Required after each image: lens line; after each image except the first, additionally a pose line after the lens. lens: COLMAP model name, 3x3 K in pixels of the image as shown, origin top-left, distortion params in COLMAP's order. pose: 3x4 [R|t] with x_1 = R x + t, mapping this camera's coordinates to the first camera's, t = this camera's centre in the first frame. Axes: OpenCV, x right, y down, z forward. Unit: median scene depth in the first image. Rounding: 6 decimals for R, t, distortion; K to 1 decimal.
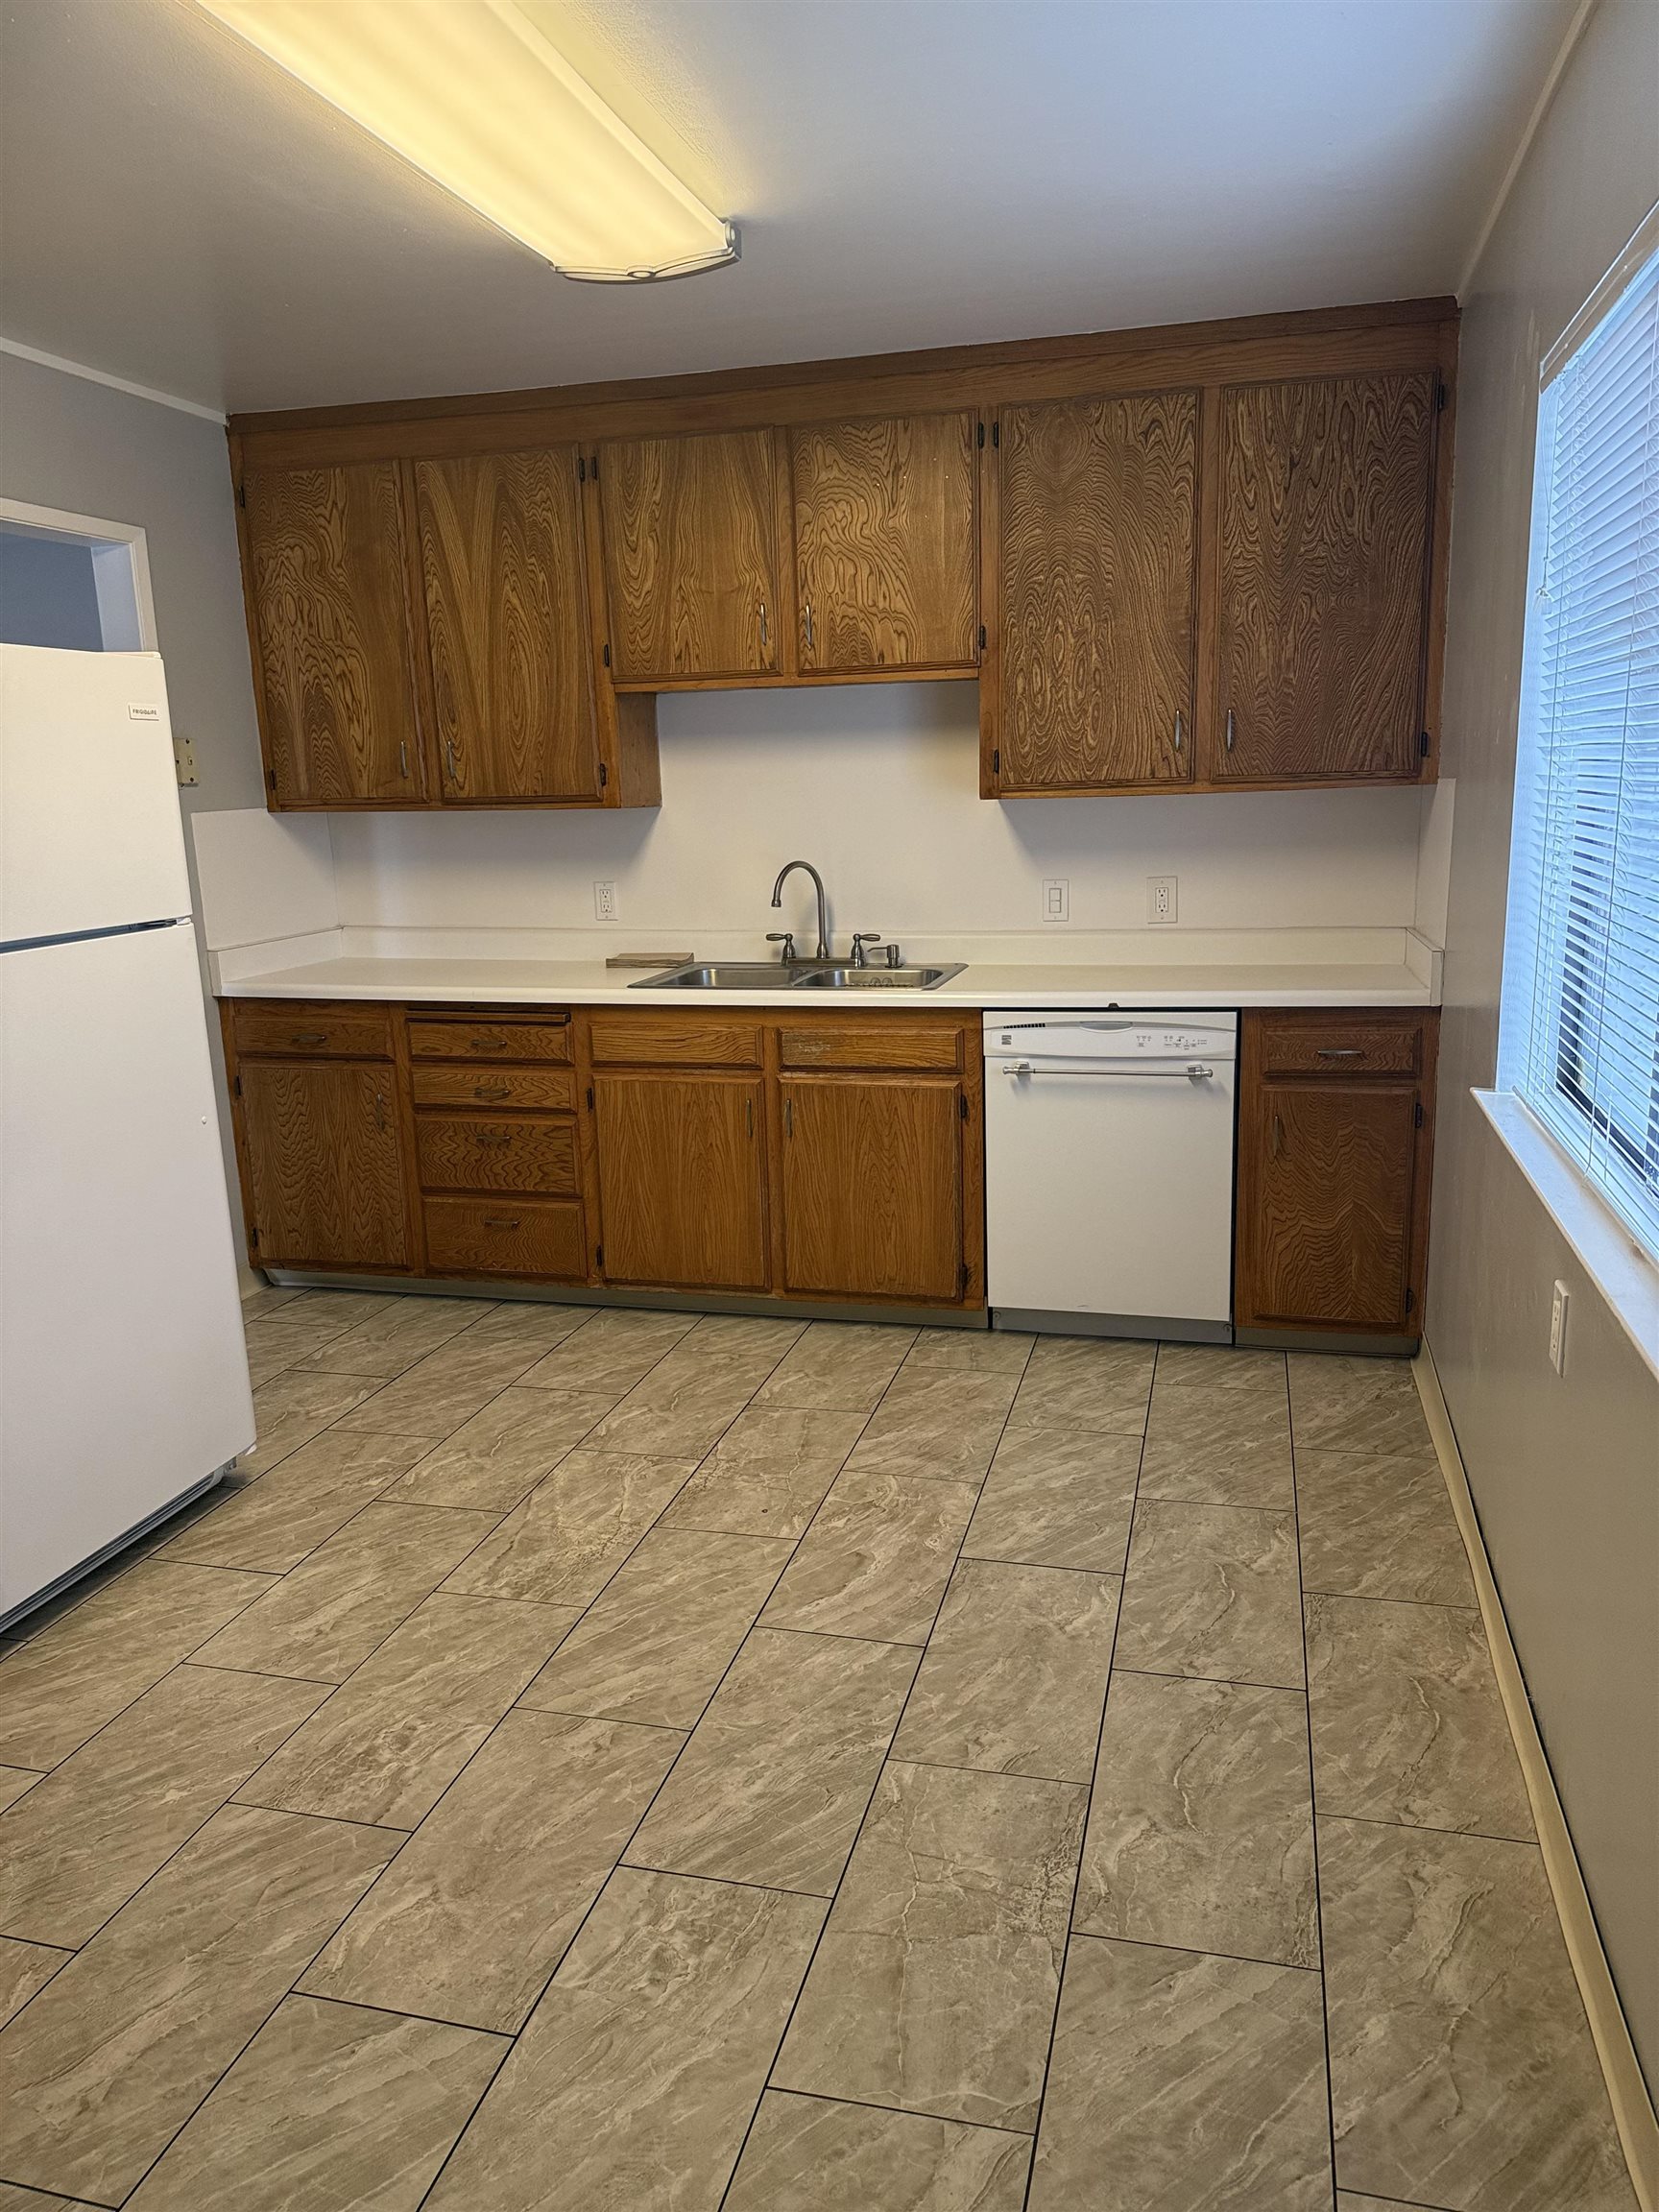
lens RADIAL K [[1556.9, 0, 829.9], [0, 1556.9, 1109.1], [0, 0, 1]] dist [-0.009755, -0.006034]
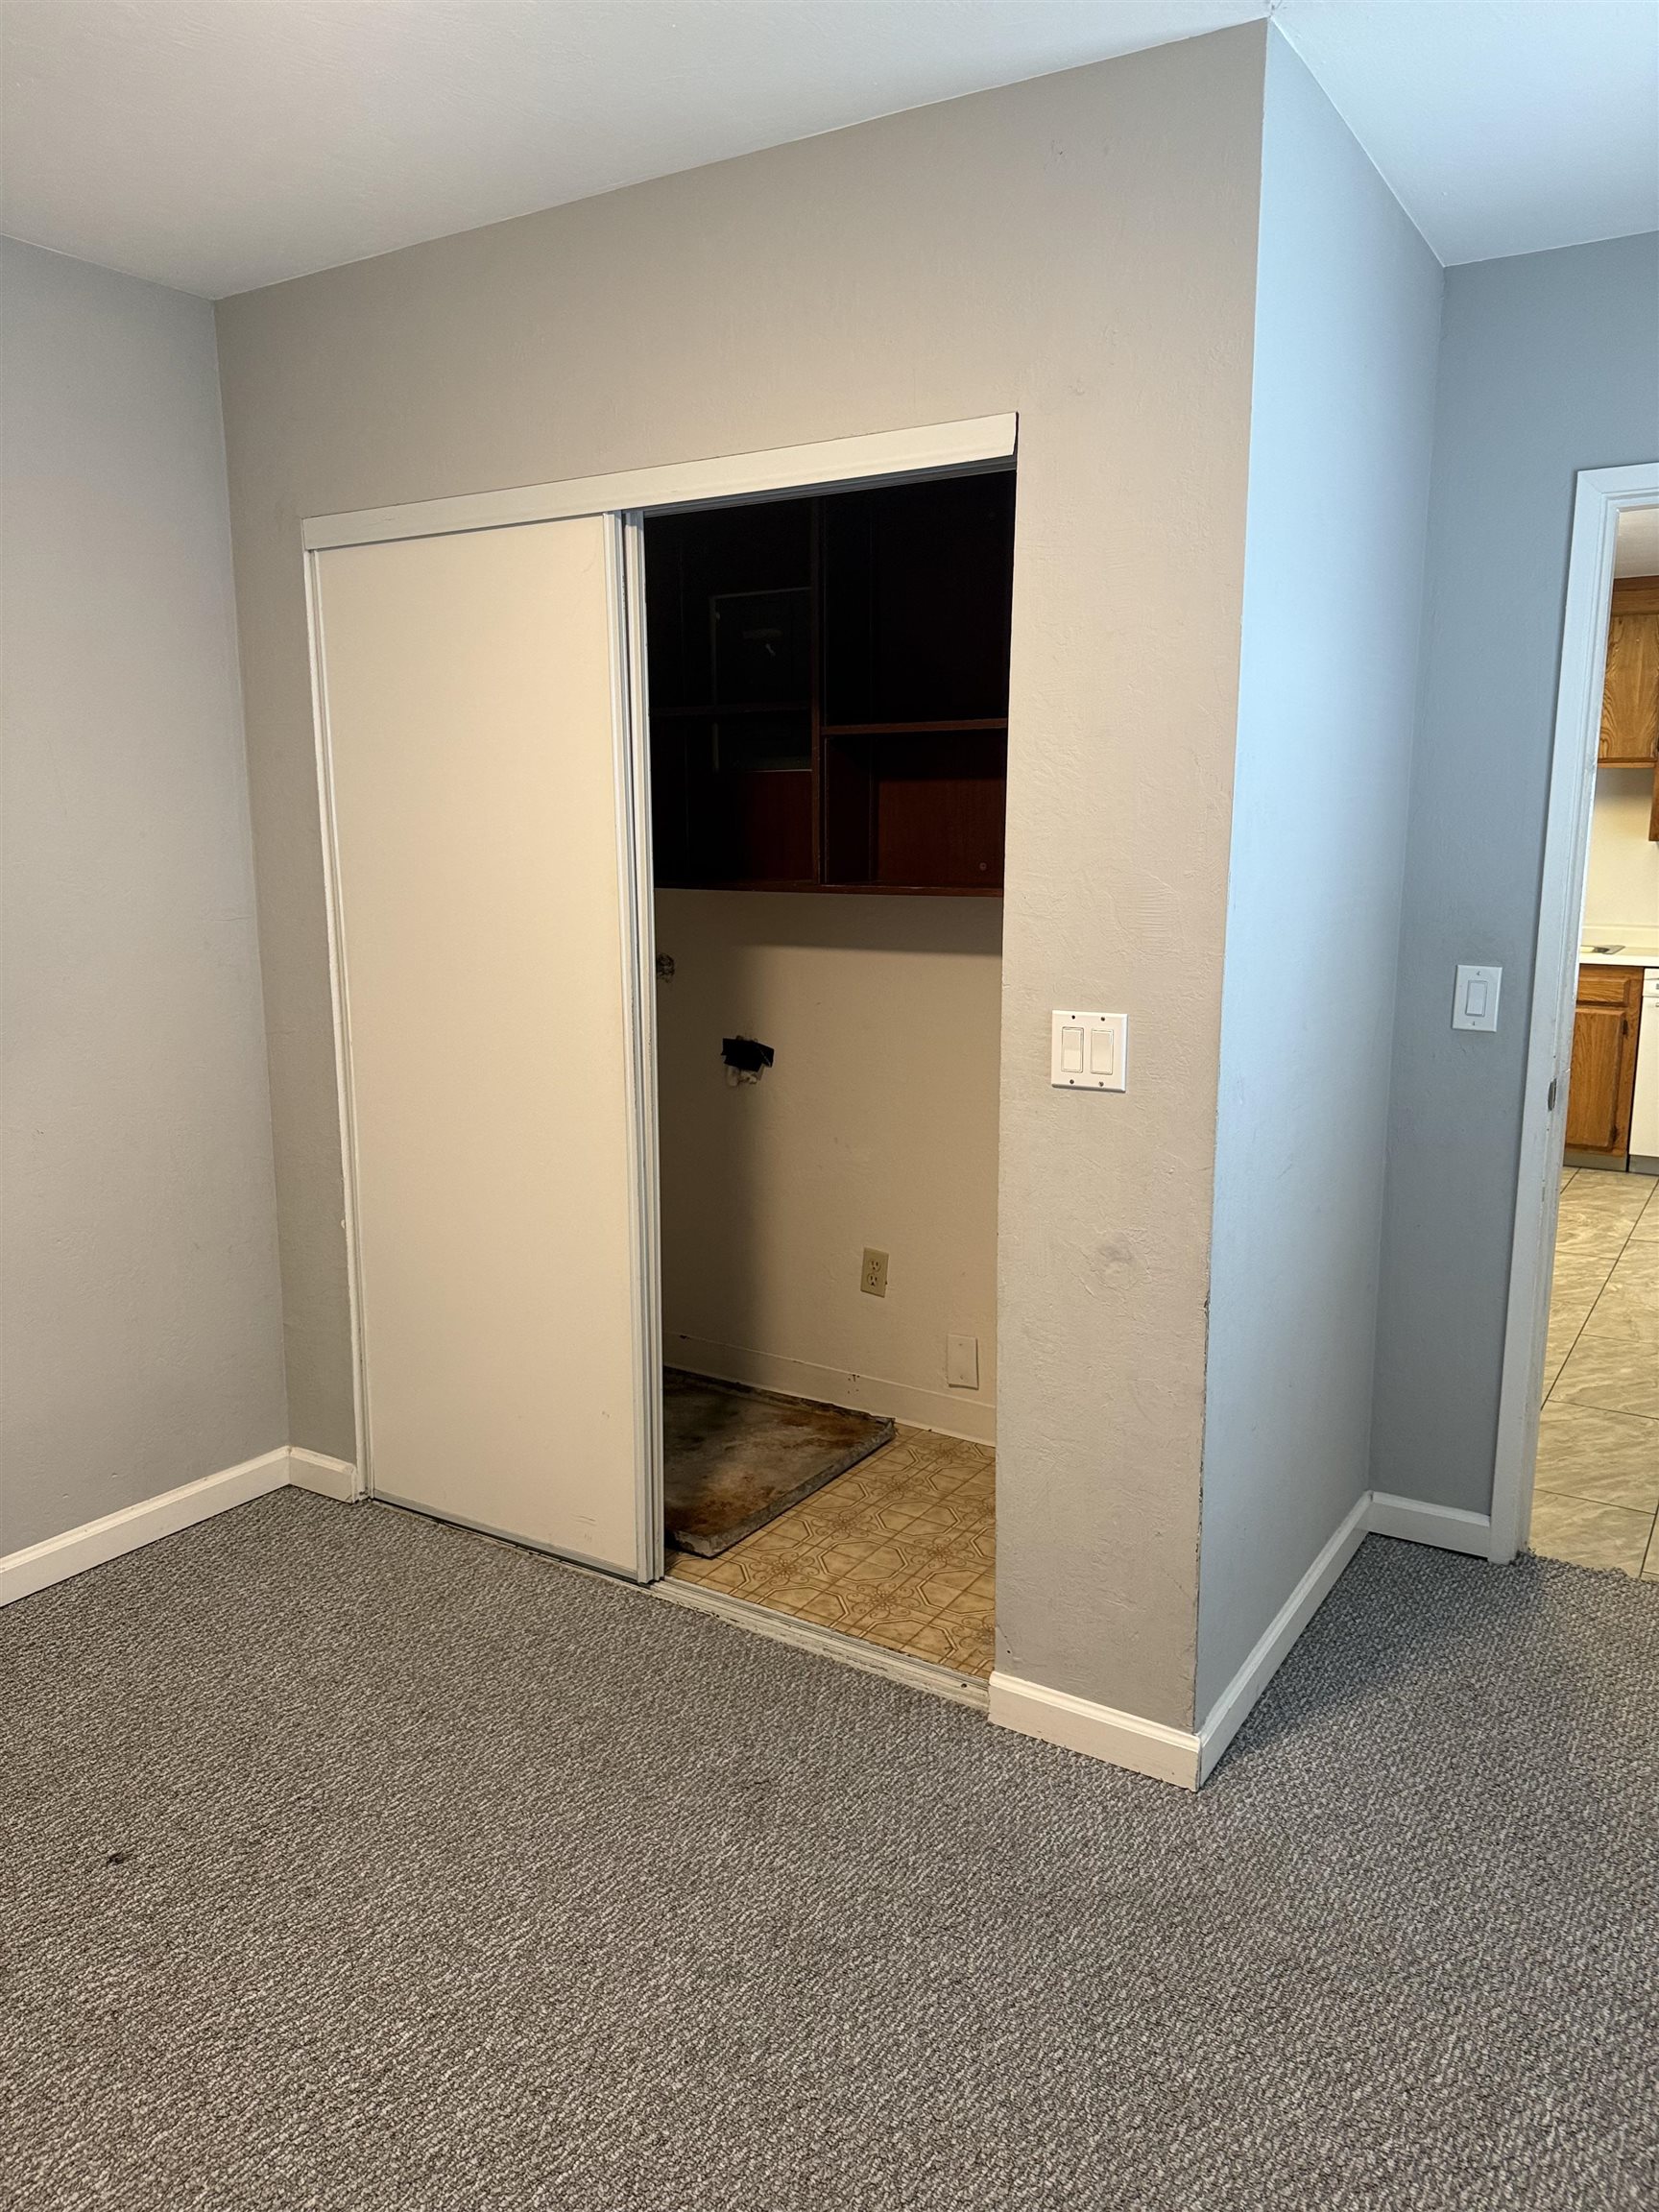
lens RADIAL K [[1556.9, 0, 829.8], [0, 1556.9, 1104.8], [0, 0, 1]] dist [-0.009755, -0.006034]
pose [[0.949945, 0.079070, -0.302247, -0.212432], [-0.087761, 0.996025, -0.015261, 0.180488], [0.299838, 0.041022, 0.953108, -0.822864]]
